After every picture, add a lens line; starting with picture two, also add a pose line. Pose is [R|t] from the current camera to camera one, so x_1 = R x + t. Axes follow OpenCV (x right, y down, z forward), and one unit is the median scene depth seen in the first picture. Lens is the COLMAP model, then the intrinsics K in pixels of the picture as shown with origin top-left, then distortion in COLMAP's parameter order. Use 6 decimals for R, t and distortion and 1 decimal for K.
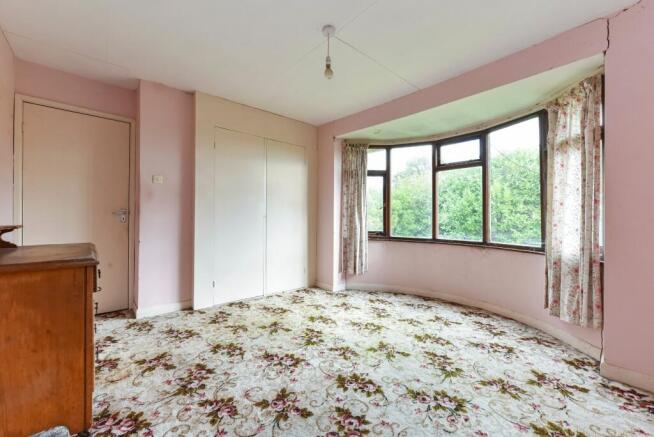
lens RADIAL K [[256.7, 0, 322.8], [0, 256.7, 219.4], [0, 0, 1]] dist [-0.000628, -0.000161]
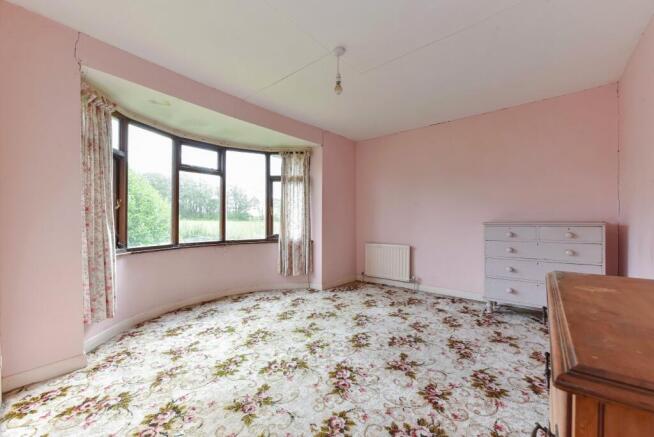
lens RADIAL K [[256.7, 0, 322.8], [0, 256.7, 219.4], [0, 0, 1]] dist [-0.000628, -0.000161]
pose [[-0.121871, -0.004760, 0.992535, -0.670872], [0.011645, 0.999913, 0.006226, -0.012337], [-0.992478, 0.012317, -0.121805, 0.752103]]
